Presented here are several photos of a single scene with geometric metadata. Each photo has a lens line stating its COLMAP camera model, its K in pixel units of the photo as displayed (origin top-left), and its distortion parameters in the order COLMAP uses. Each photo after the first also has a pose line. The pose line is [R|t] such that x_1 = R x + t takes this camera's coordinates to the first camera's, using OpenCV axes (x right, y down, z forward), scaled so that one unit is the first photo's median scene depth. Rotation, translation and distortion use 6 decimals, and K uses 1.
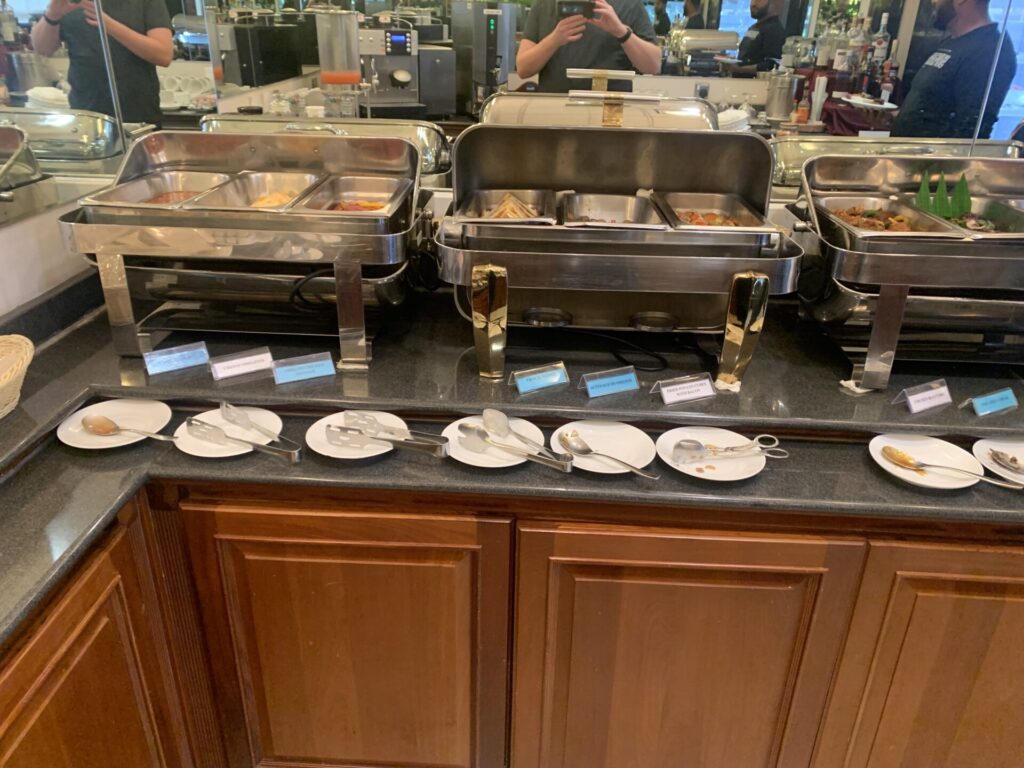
lens RADIAL K [[782.9, 0, 508.3], [0, 782.9, 377.8], [0, 0, 1]] dist [0.003872, -0.008843]
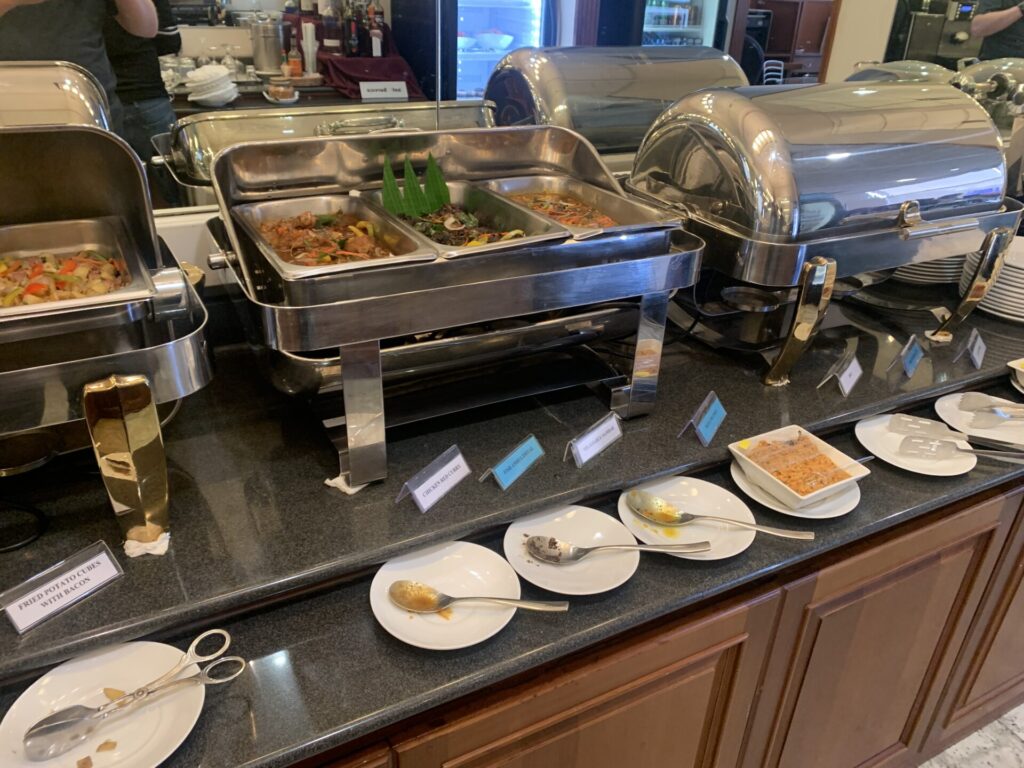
lens RADIAL K [[782.9, 0, 508.8], [0, 782.9, 388.9], [0, 0, 1]] dist [0.003872, -0.008843]
pose [[0.851530, -0.231435, 0.470462, 0.220802], [0.198185, 0.972810, 0.119844, -0.106684], [-0.485406, -0.008812, 0.874244, 0.276572]]
